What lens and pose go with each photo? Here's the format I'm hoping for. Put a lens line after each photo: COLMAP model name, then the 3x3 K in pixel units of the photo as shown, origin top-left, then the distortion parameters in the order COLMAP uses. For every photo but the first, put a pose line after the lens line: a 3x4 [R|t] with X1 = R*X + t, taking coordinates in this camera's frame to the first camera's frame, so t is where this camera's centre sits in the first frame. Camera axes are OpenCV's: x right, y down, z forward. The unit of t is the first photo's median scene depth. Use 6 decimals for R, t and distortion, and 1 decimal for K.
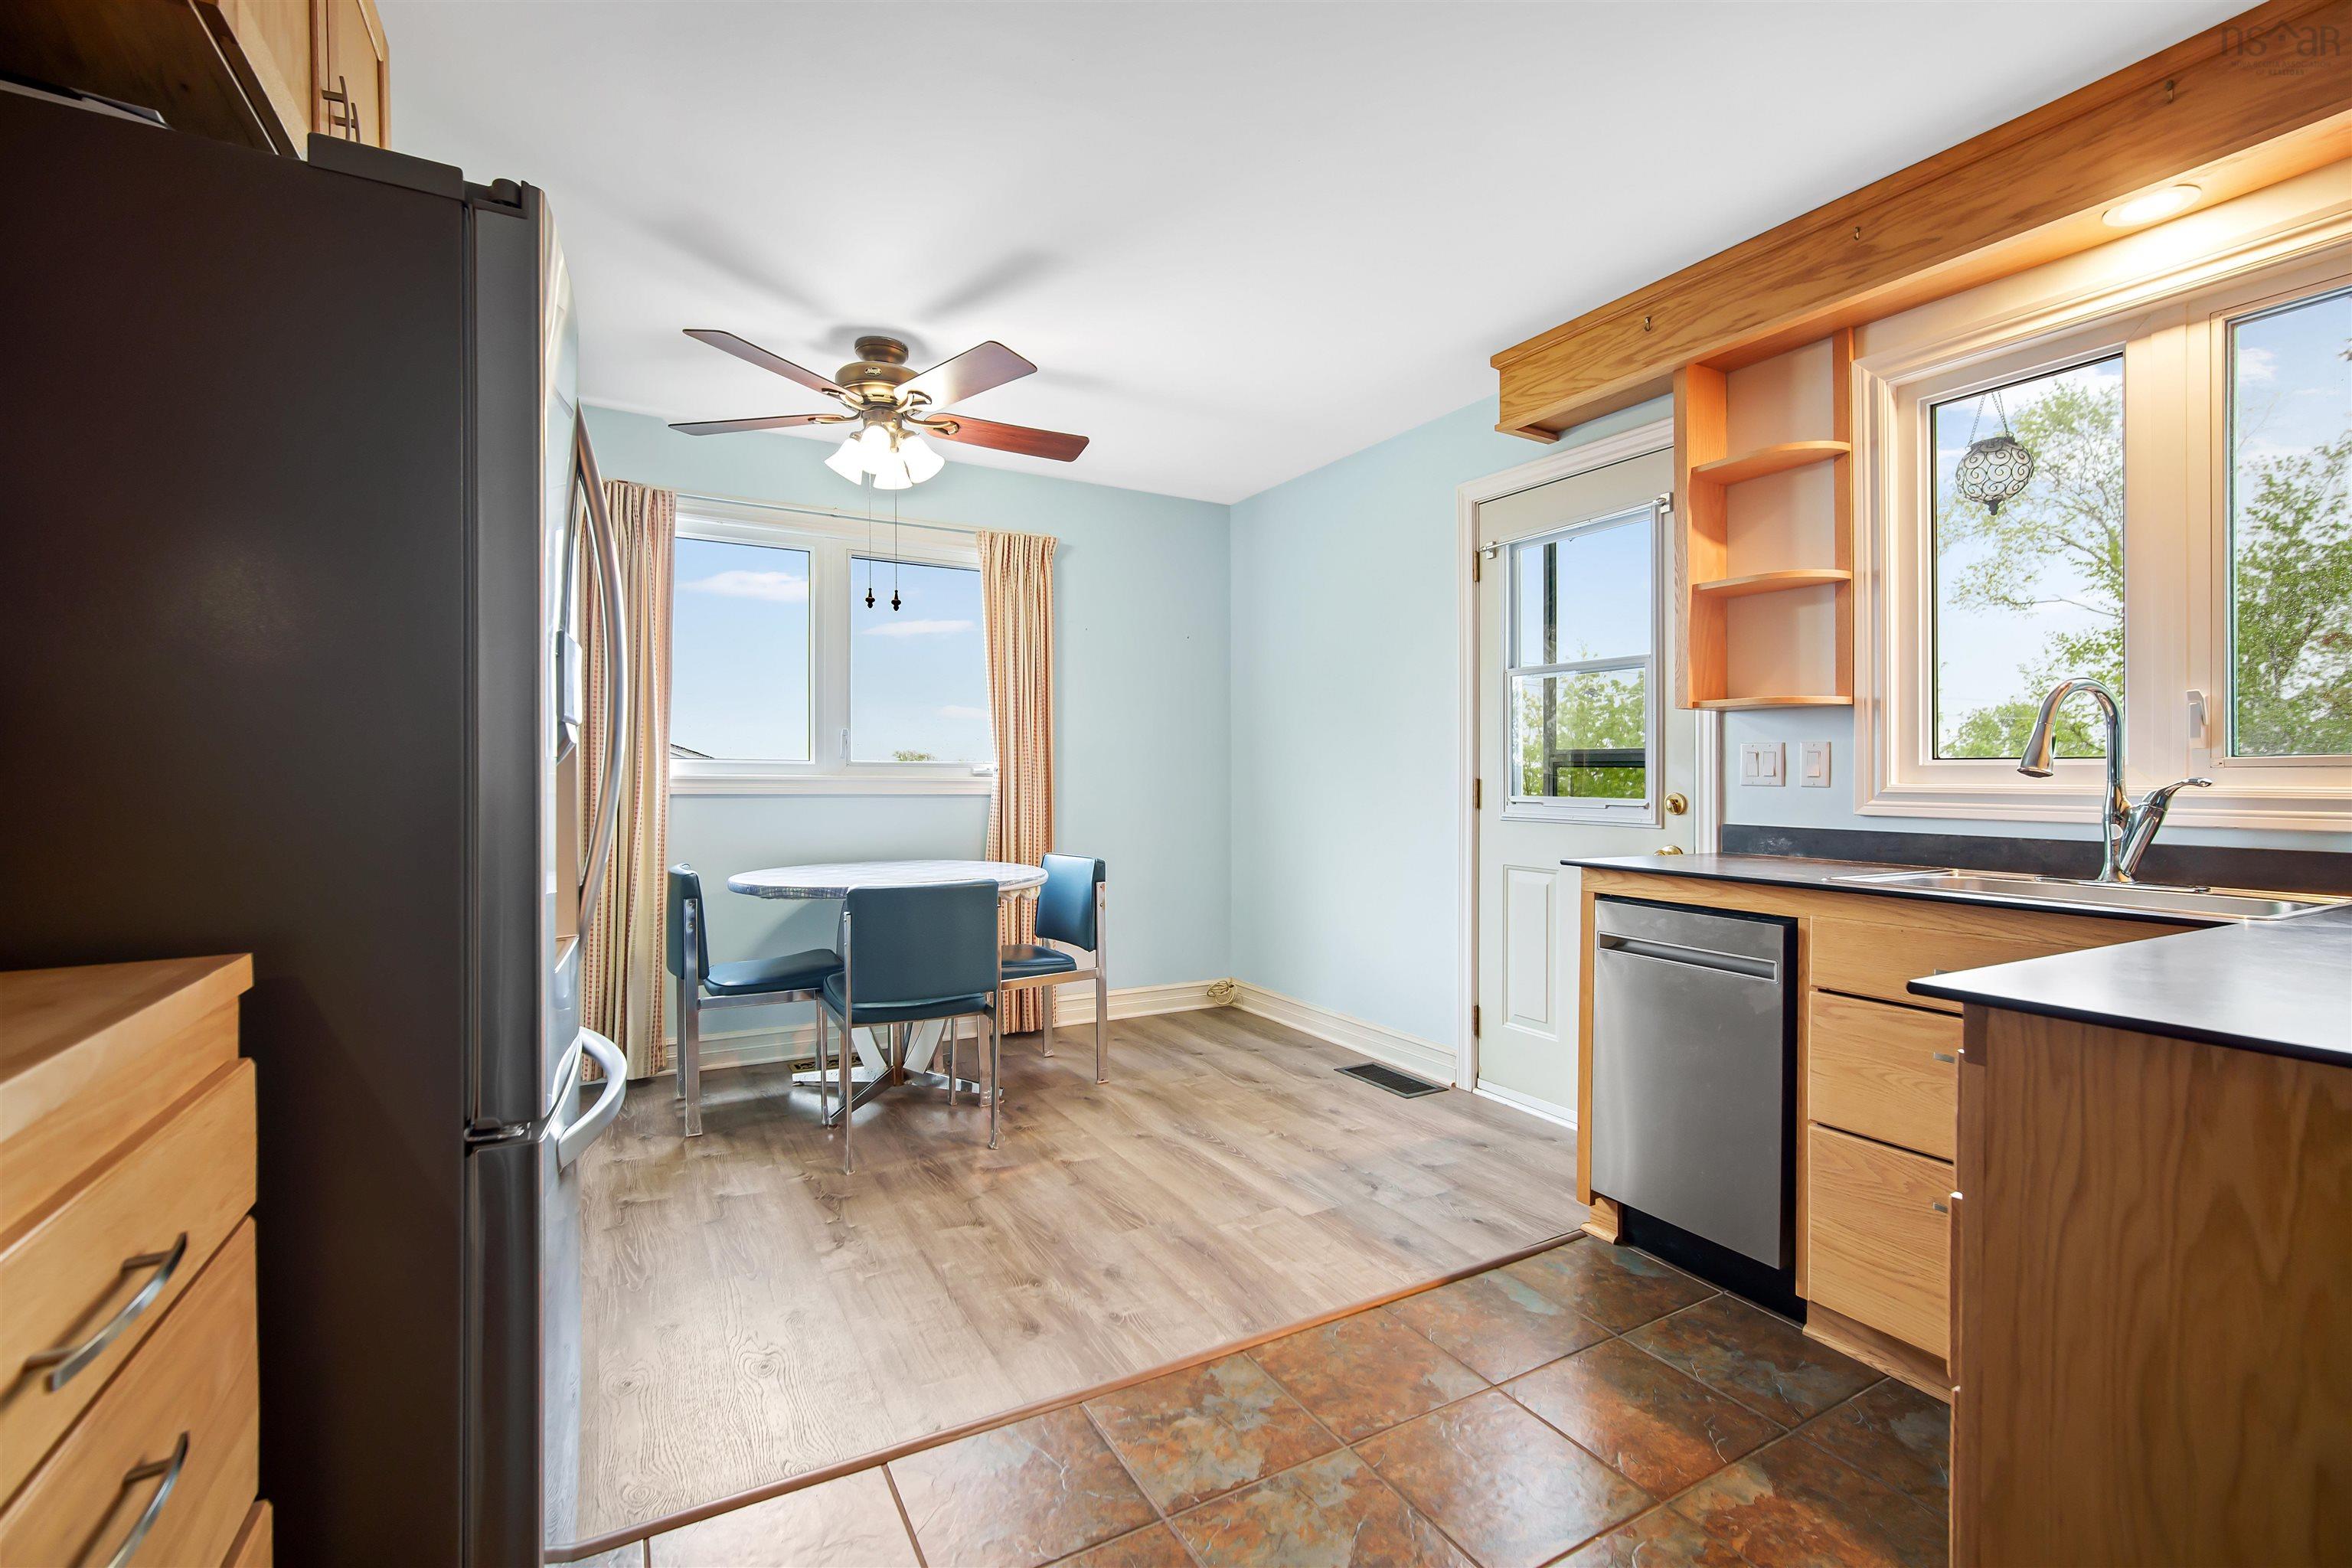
lens RADIAL K [[1022.2, 0, 1183.5], [0, 1022.2, 777.5], [0, 0, 1]] dist [-0.012553, 0.004302]
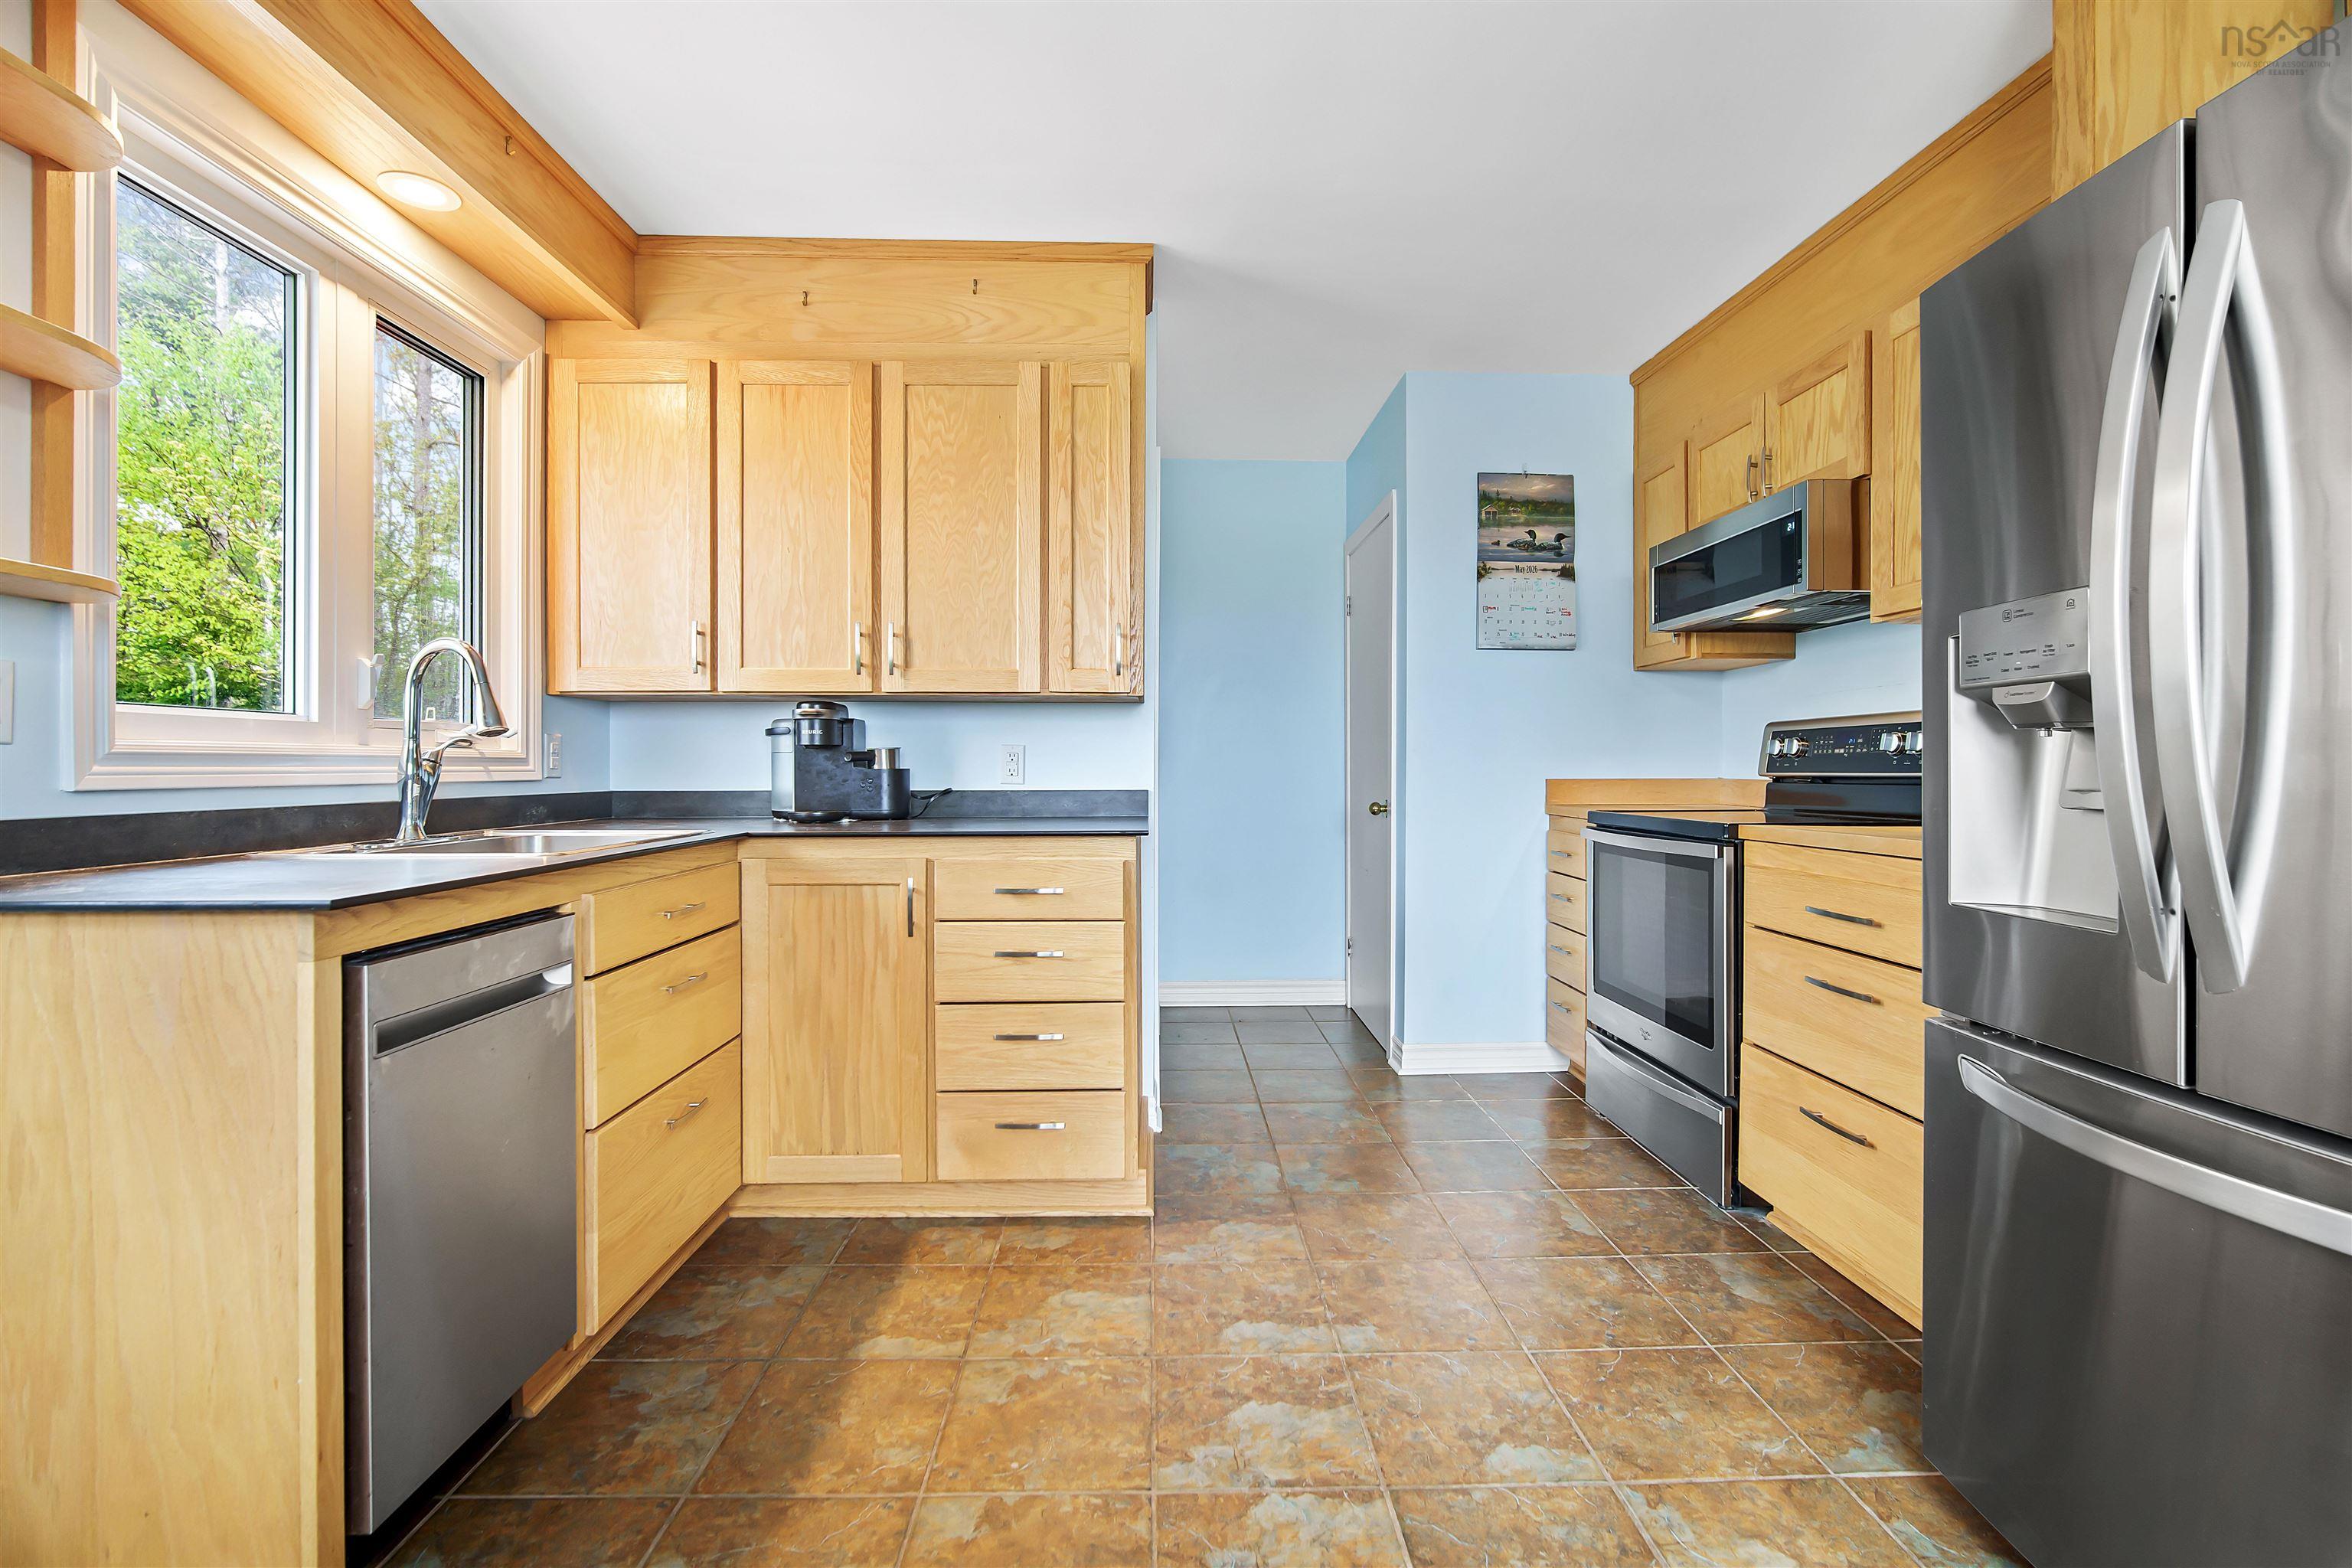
lens RADIAL K [[1022.2, 0, 1182.7], [0, 1022.2, 777.8], [0, 0, 1]] dist [-0.012553, 0.004302]
pose [[-0.886493, -0.012900, 0.462561, -0.152215], [-0.006080, 0.999850, 0.016233, 0.013342], [-0.462701, 0.011578, -0.886439, 1.022733]]
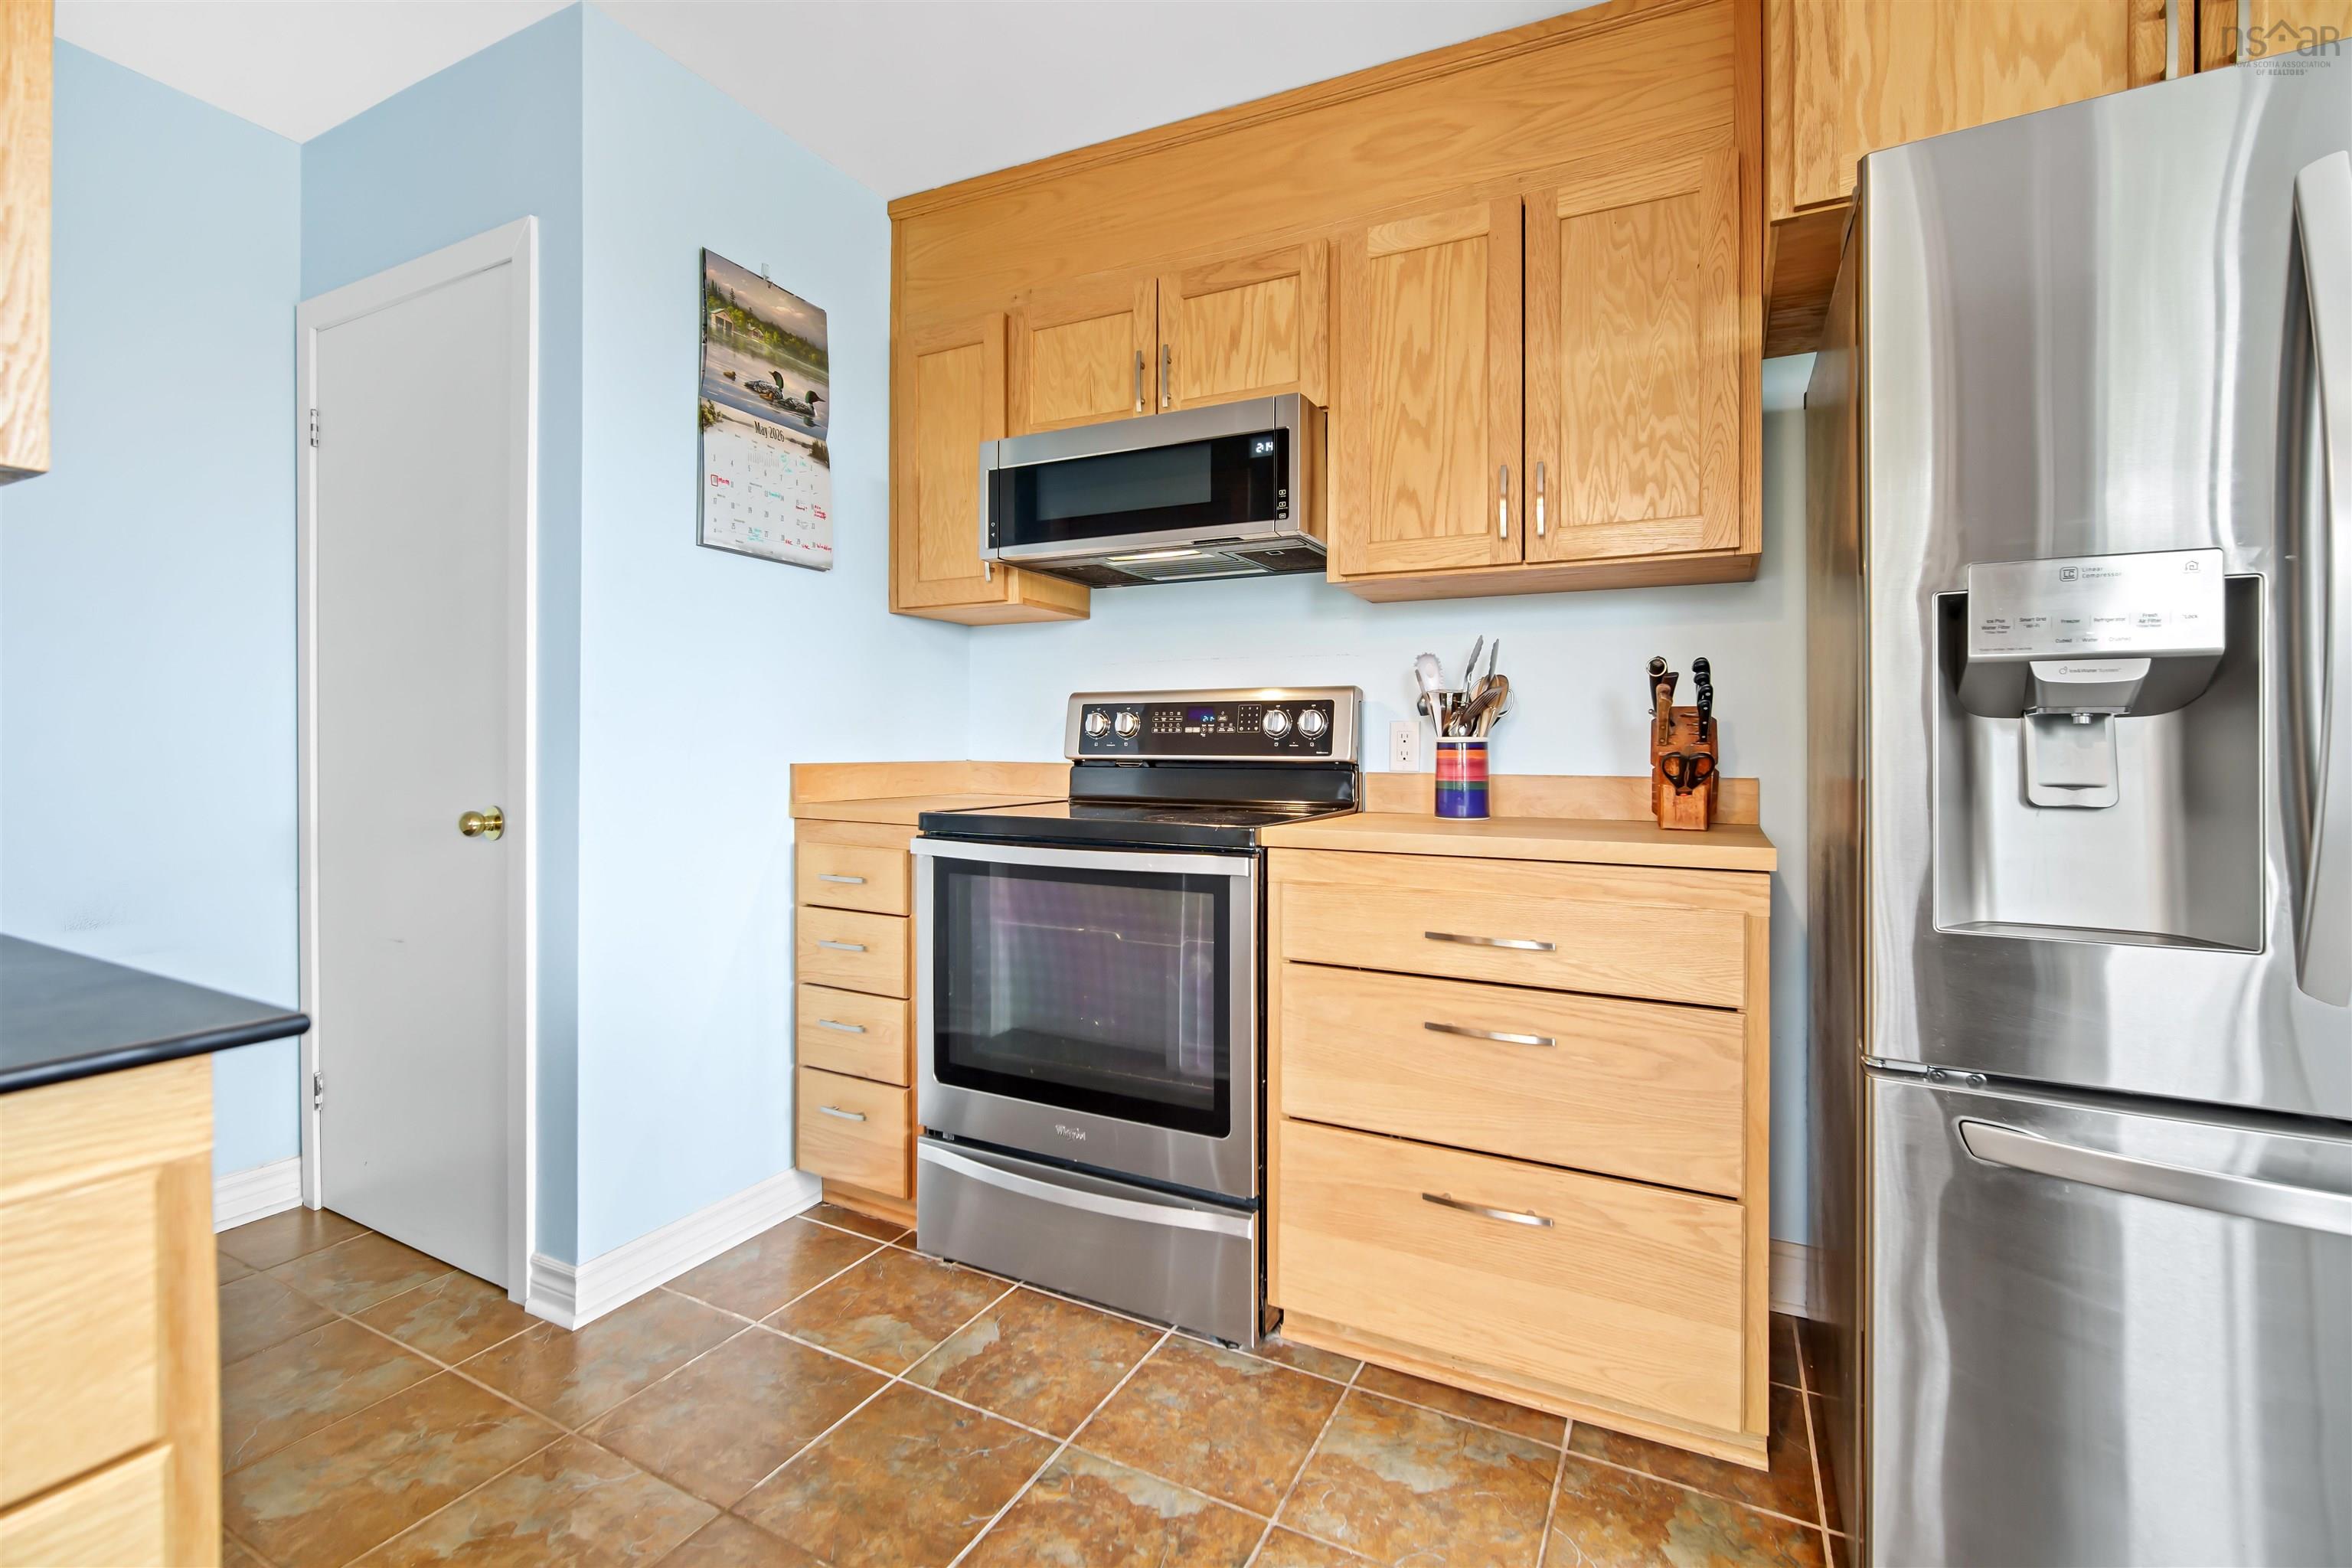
lens RADIAL K [[1022.2, 0, 1171.8], [0, 1022.2, 758.5], [0, 0, 1]] dist [-0.012553, 0.004302]
pose [[-0.836601, -0.009600, -0.547728, 0.208253], [-0.017069, 0.999818, 0.008548, 0.016034], [0.547547, 0.016500, -0.836613, 0.573342]]
